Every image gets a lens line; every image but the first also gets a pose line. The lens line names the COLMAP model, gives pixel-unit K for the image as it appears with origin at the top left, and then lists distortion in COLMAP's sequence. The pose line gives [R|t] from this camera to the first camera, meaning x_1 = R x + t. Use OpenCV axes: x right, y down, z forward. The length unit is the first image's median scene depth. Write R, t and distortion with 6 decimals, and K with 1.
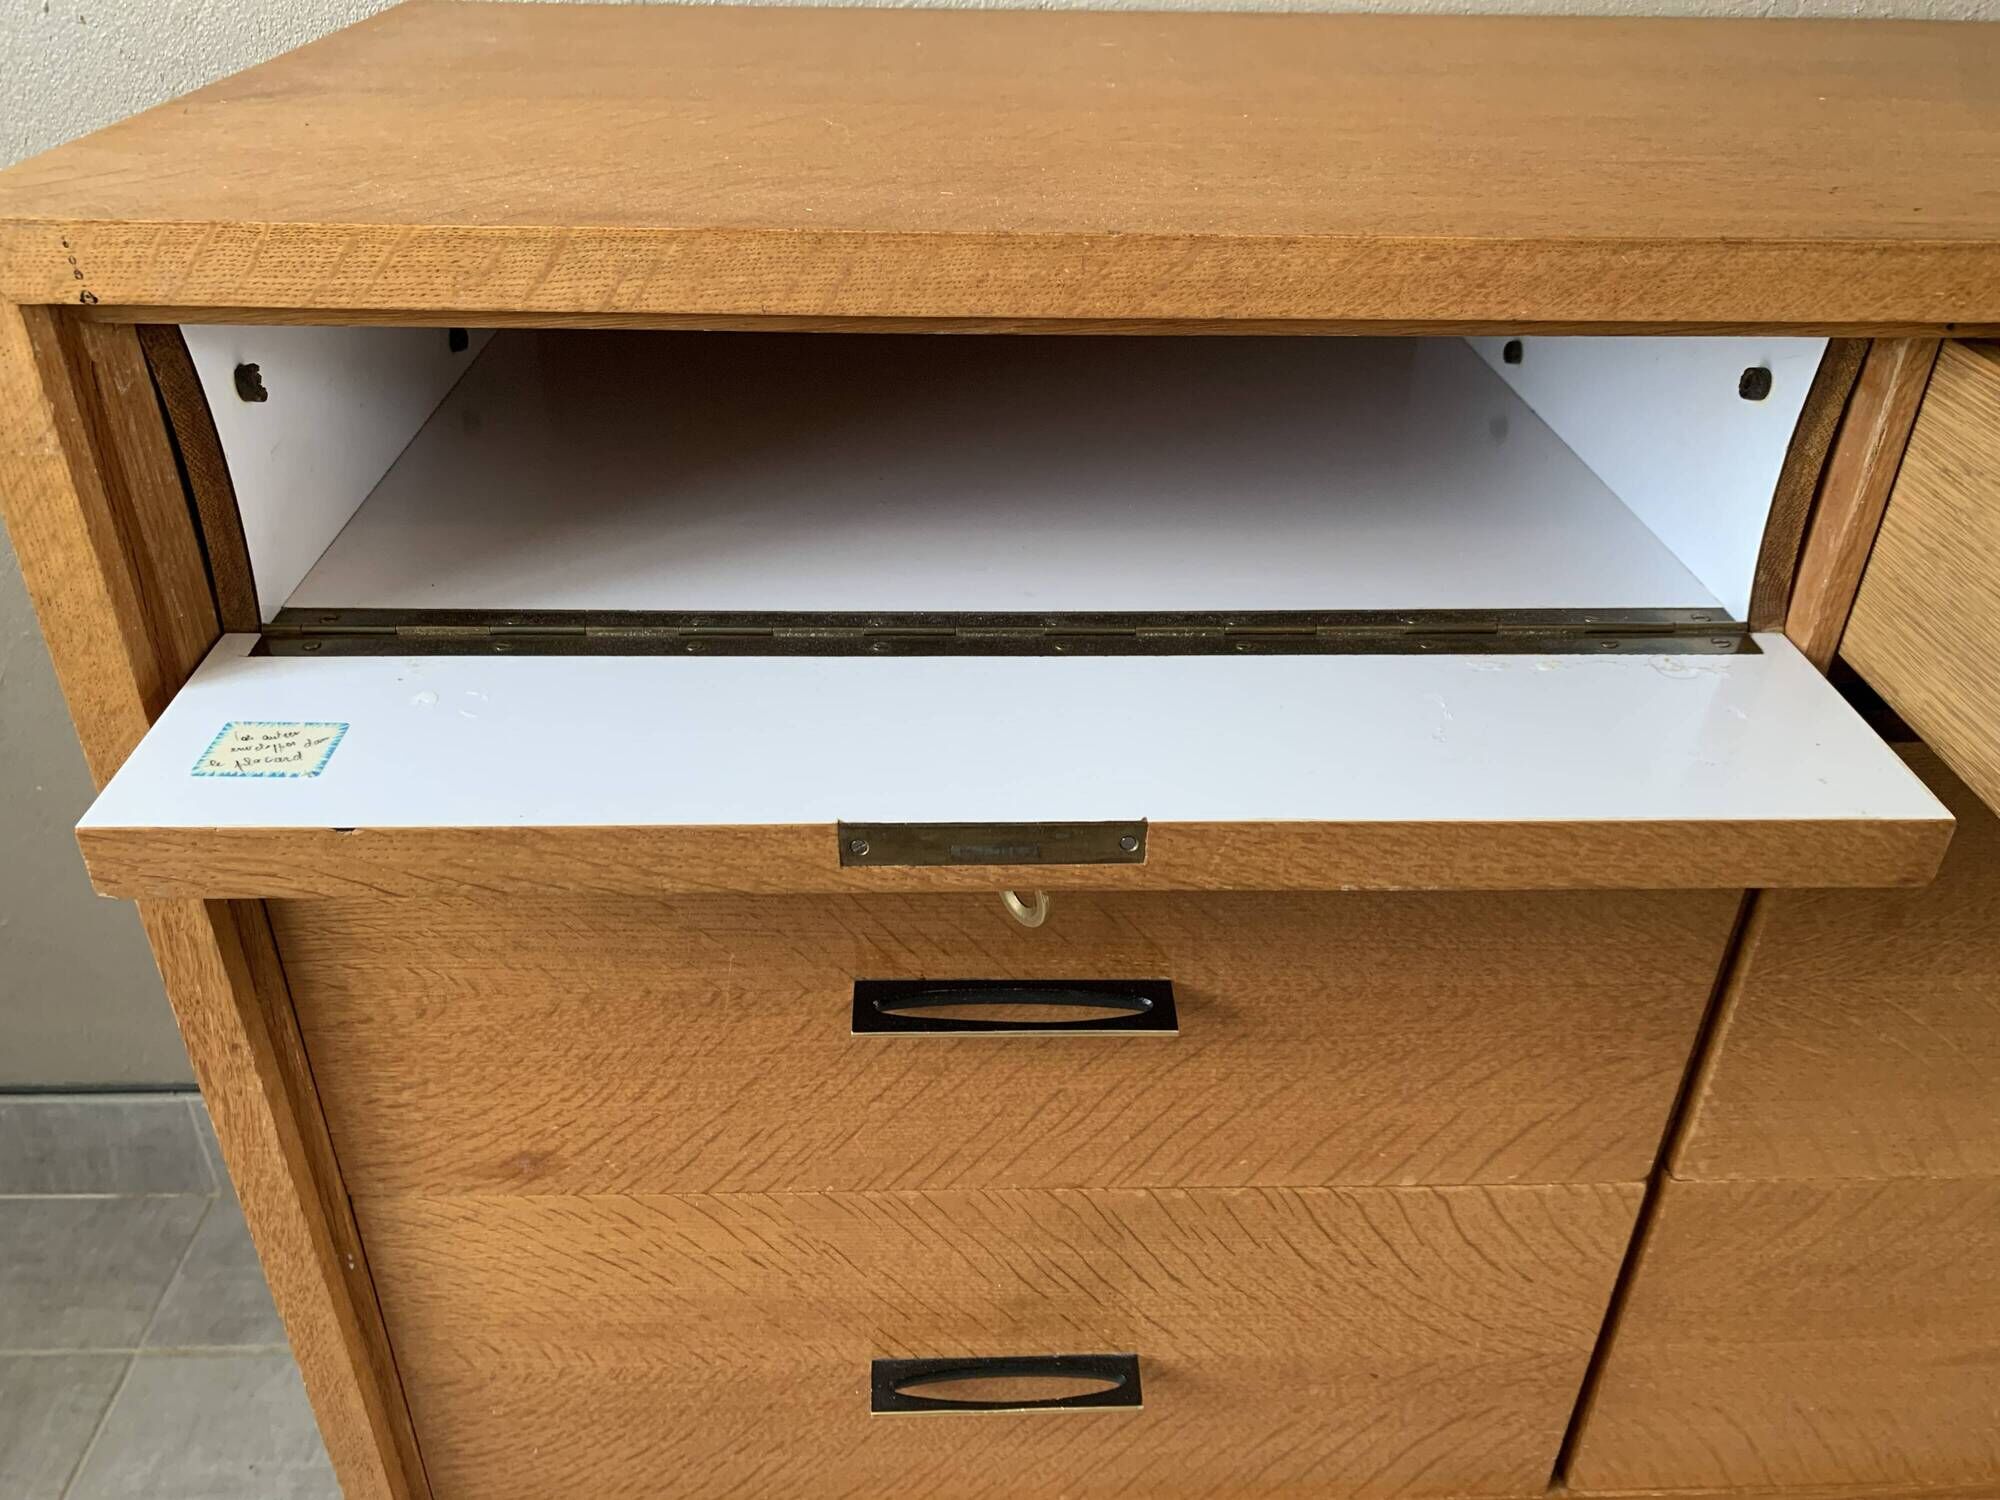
lens RADIAL K [[1544.8, 0, 1001.1], [0, 1544.8, 732.3], [0, 0, 1]] dist [0.010715, -0.012307]
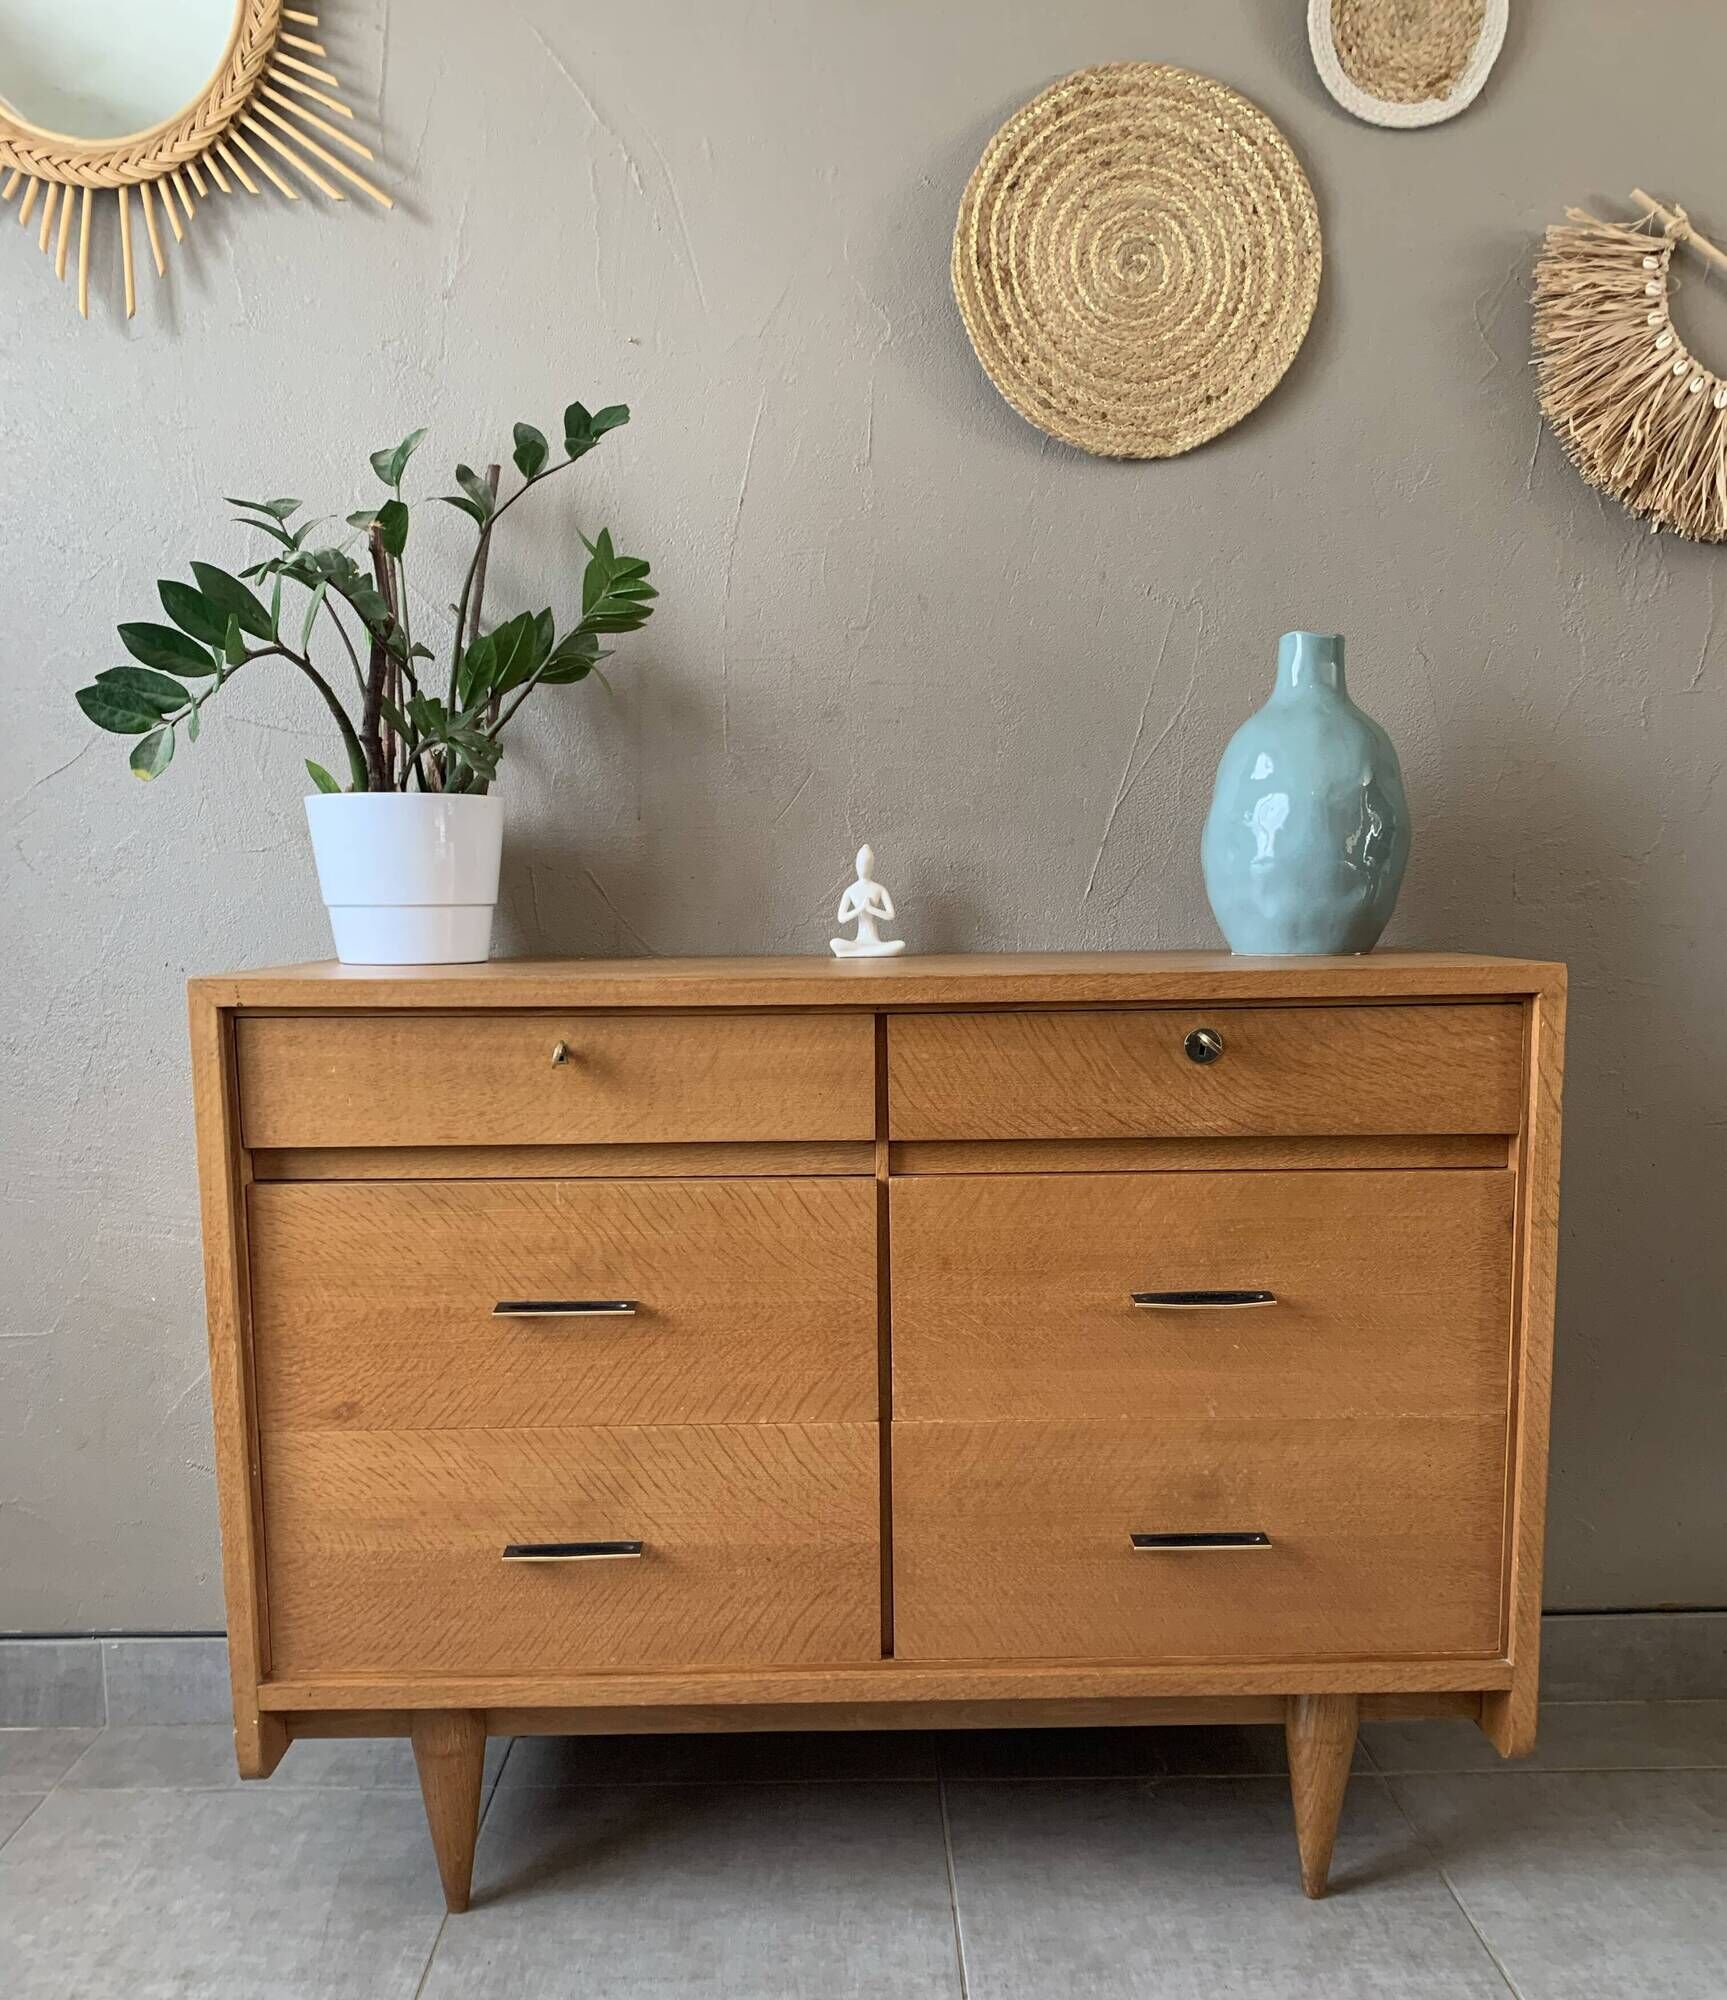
lens RADIAL K [[1754.4, 0, 876.2], [0, 1754.4, 1144.8], [0, 0, 1]] dist [0.082739, -0.114665]
pose [[0.999564, -0.024298, -0.016758, 0.490570], [0.015731, 0.918928, -0.394112, 0.935970], [0.024975, 0.393676, 0.918910, -1.412258]]
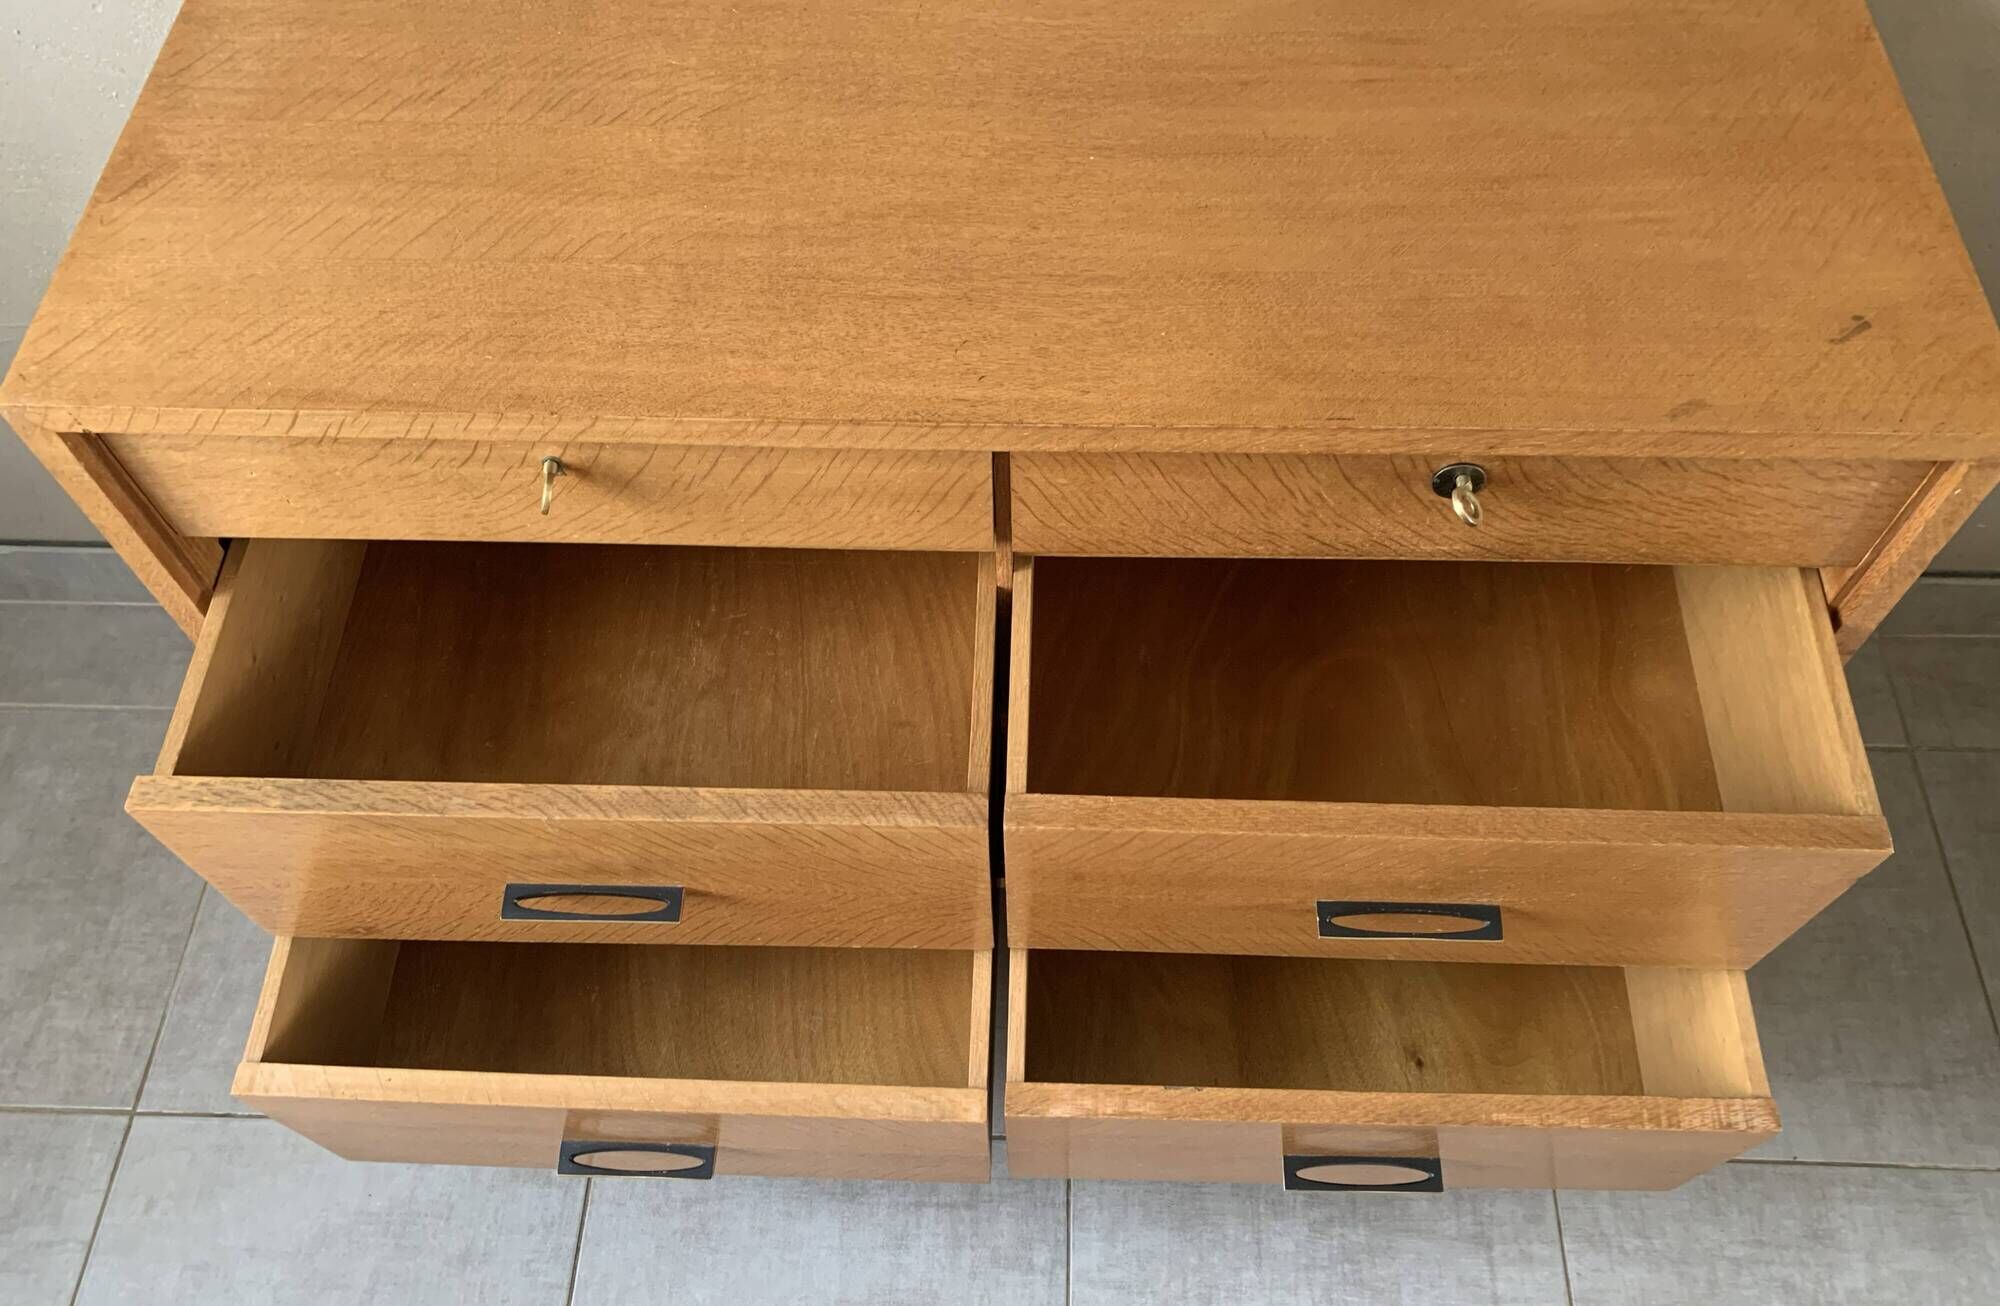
lens RADIAL K [[1537.7, 0, 1006.5], [0, 1537.7, 727.3], [0, 0, 1]] dist [0.014094, -0.014490]
pose [[0.997481, 0.041765, -0.057337, 0.563542], [-0.009812, 0.881760, 0.471595, -0.645583], [0.070253, -0.469845, 0.879949, -0.676379]]
